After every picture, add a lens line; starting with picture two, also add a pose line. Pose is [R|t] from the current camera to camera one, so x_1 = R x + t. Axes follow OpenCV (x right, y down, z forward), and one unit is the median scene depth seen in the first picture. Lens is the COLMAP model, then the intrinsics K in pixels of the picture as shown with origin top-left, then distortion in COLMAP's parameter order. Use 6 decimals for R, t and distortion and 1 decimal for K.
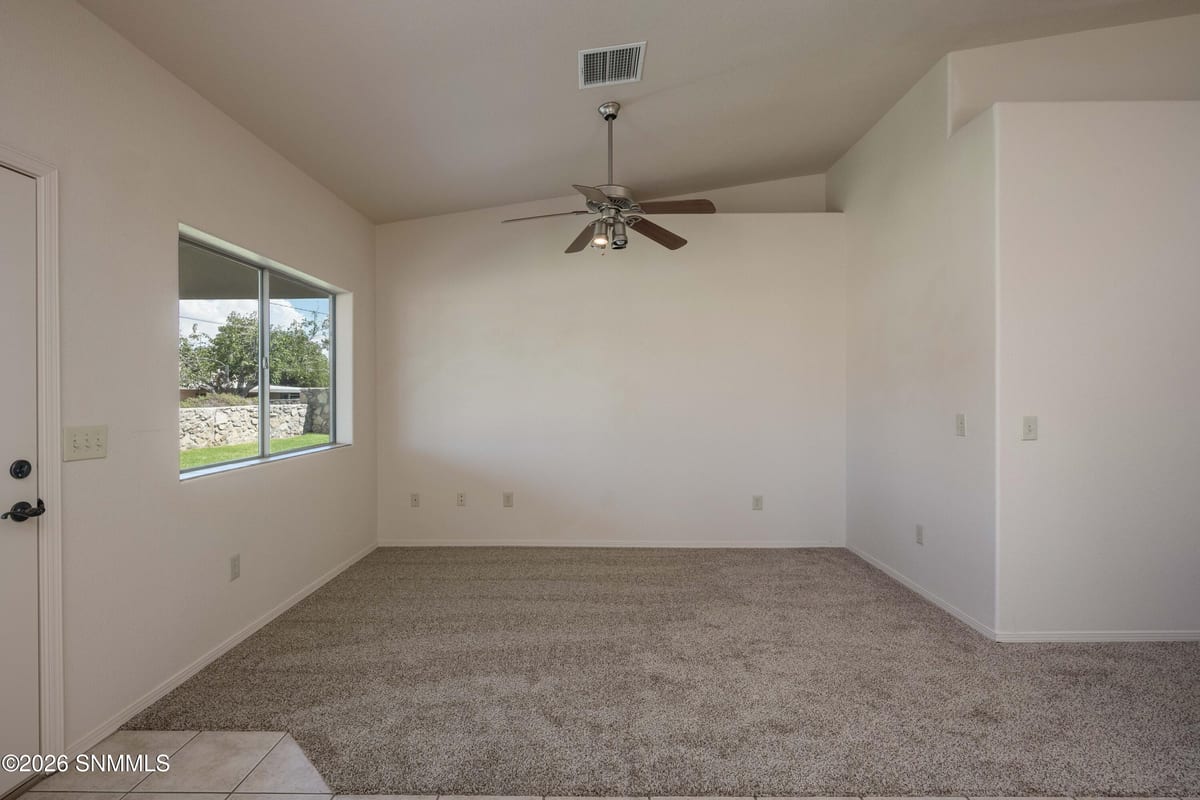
lens RADIAL K [[569.7, 0, 596.5], [0, 569.7, 396.2], [0, 0, 1]] dist [-0.003055, 0.000200]
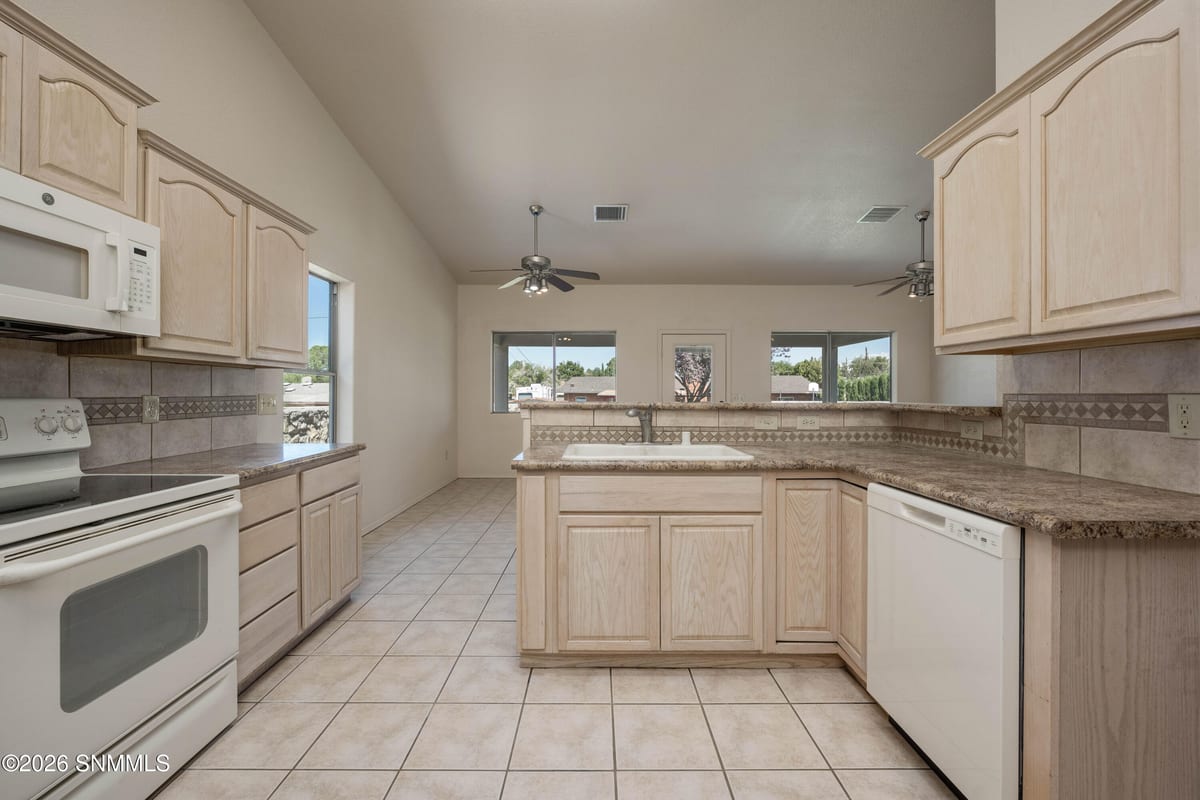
lens RADIAL K [[497.0, 0, 597.1], [0, 497.0, 395.9], [0, 0, 1]] dist [-0.001508, -0.000170]
pose [[0.012831, 0.005654, -0.999902, 1.939181], [-0.005424, 0.999970, 0.005585, 0.043109], [0.999903, 0.005352, 0.012861, 0.016452]]
